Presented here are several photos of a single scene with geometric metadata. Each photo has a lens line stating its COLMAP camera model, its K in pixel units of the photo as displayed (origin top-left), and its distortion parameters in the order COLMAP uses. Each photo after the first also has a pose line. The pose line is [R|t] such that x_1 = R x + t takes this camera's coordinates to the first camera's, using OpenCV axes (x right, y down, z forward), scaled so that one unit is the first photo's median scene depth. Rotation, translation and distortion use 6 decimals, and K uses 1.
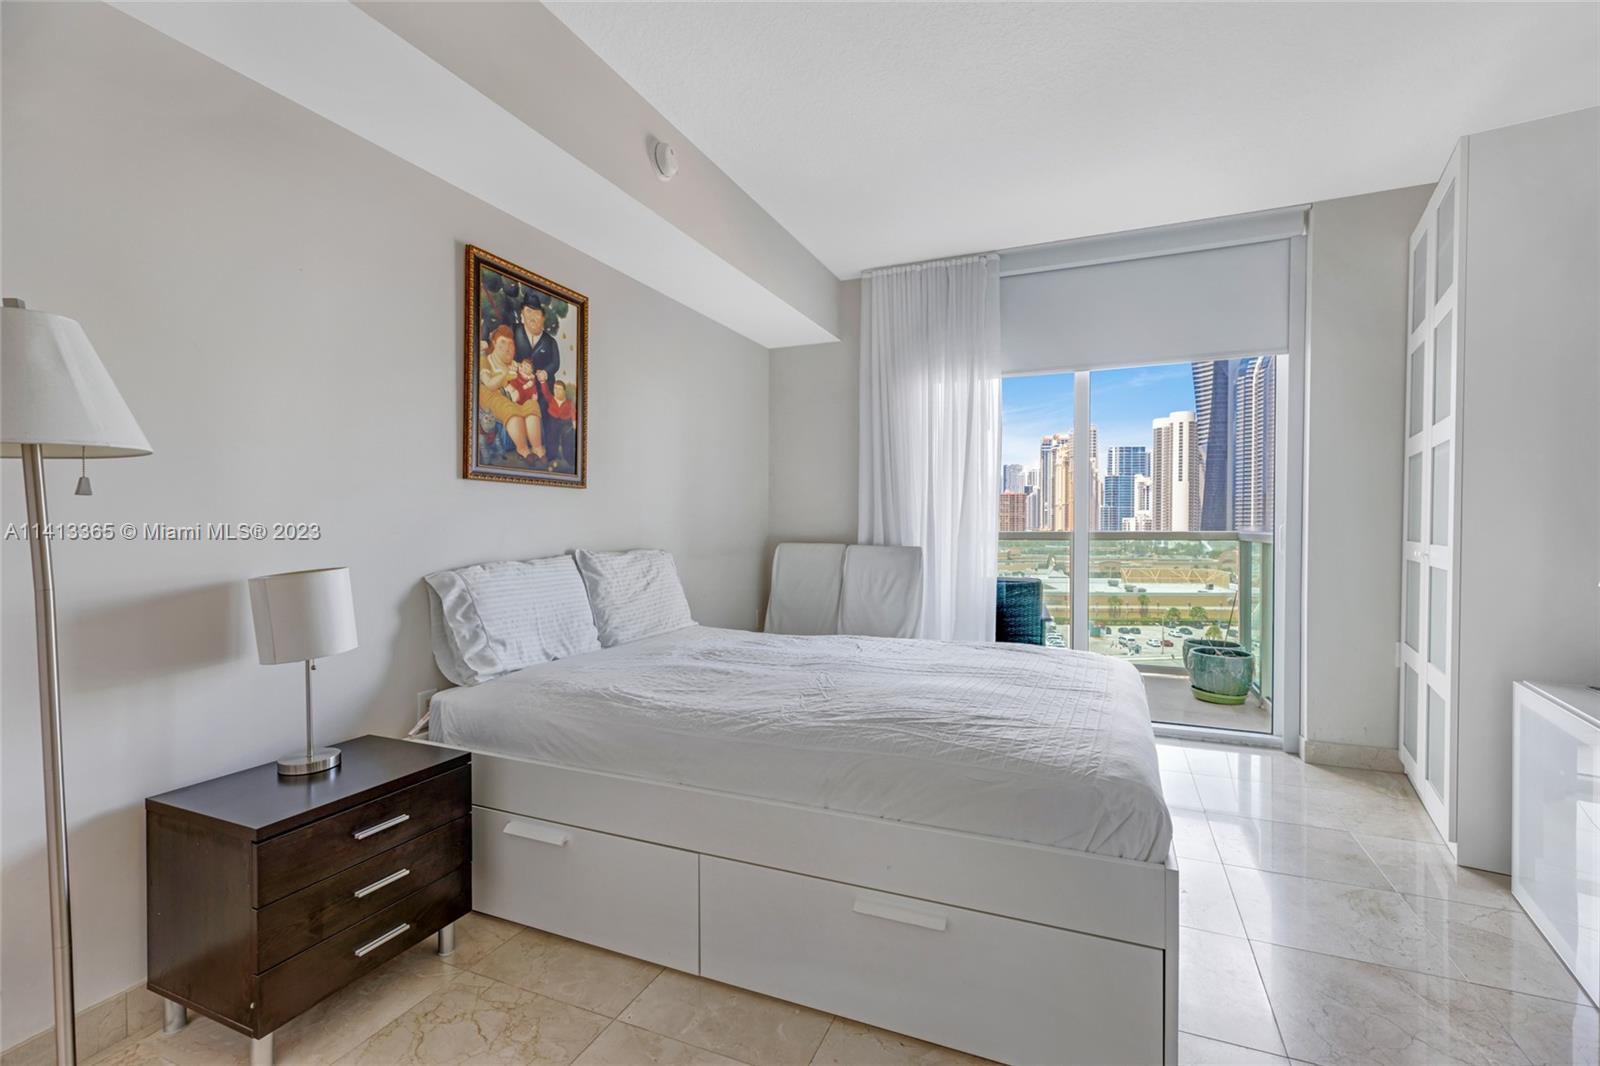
lens RADIAL K [[701.2, 0, 800.0], [0, 701.2, 533.0], [0, 0, 1]] dist [0.000853, 0.000153]
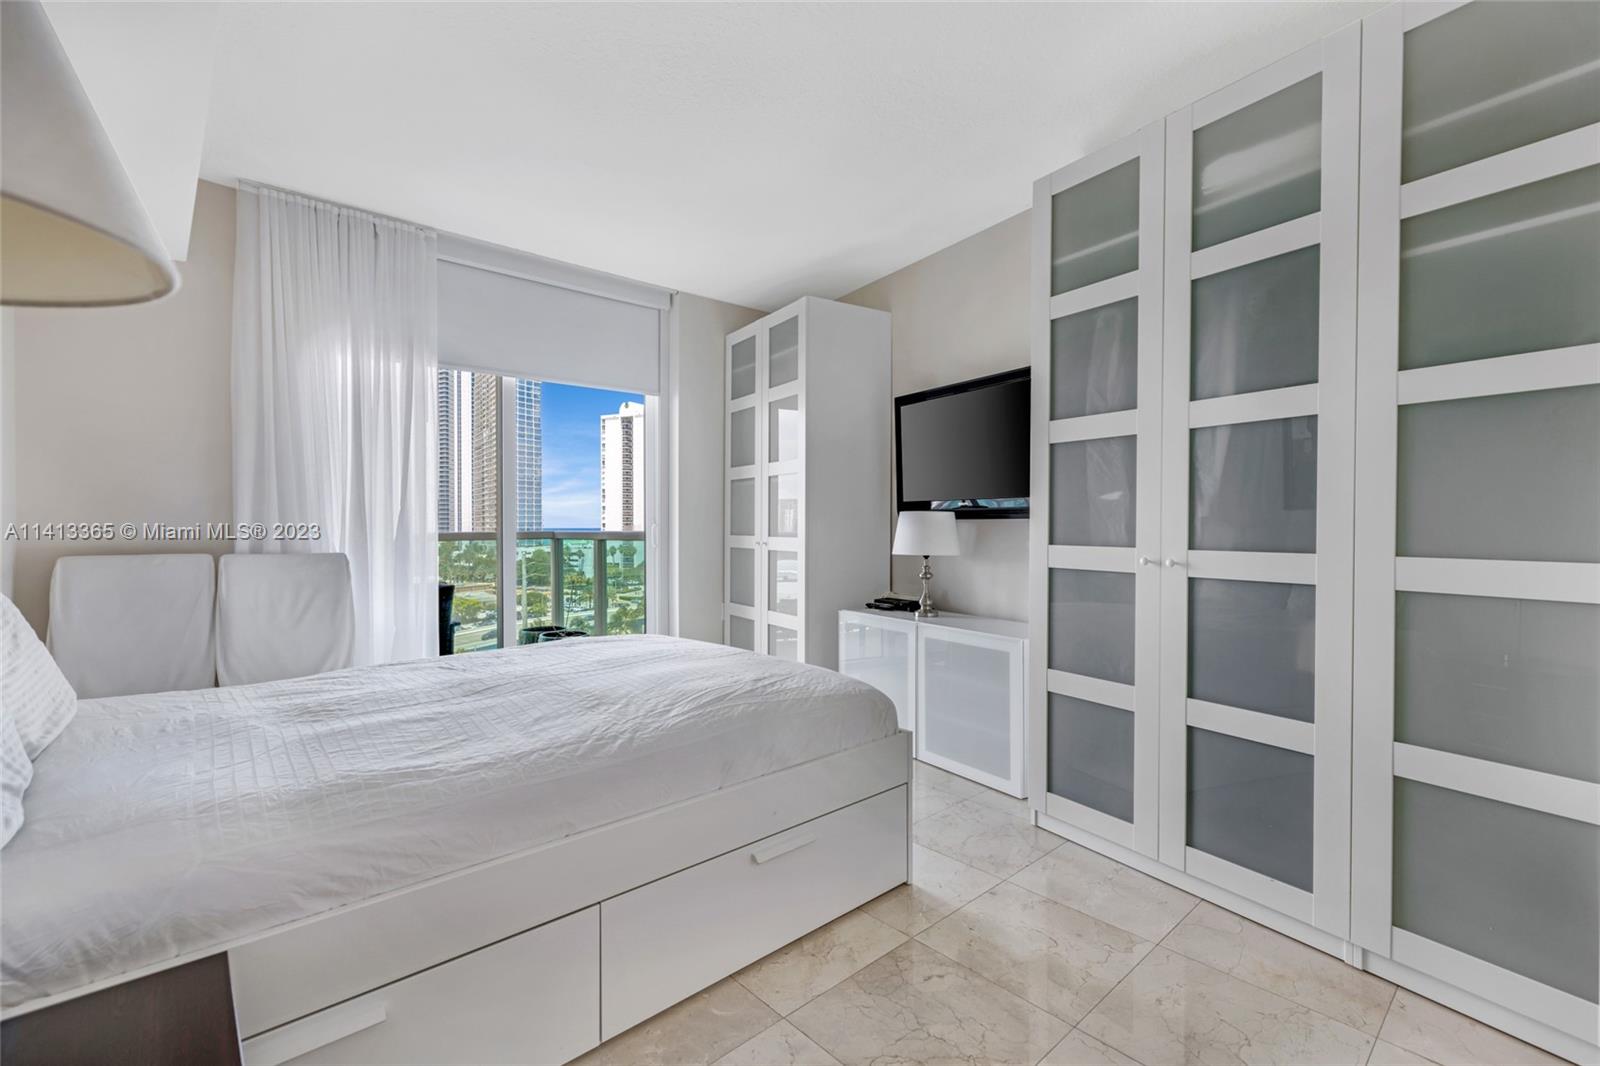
lens RADIAL K [[704.9, 0, 806.2], [0, 704.9, 526.3], [0, 0, 1]] dist [0.000819, -0.000158]
pose [[0.418642, -0.003514, 0.908145, -0.741466], [0.013677, 0.999904, -0.002436, -0.003489], [-0.908048, 0.013440, 0.418650, 0.354991]]
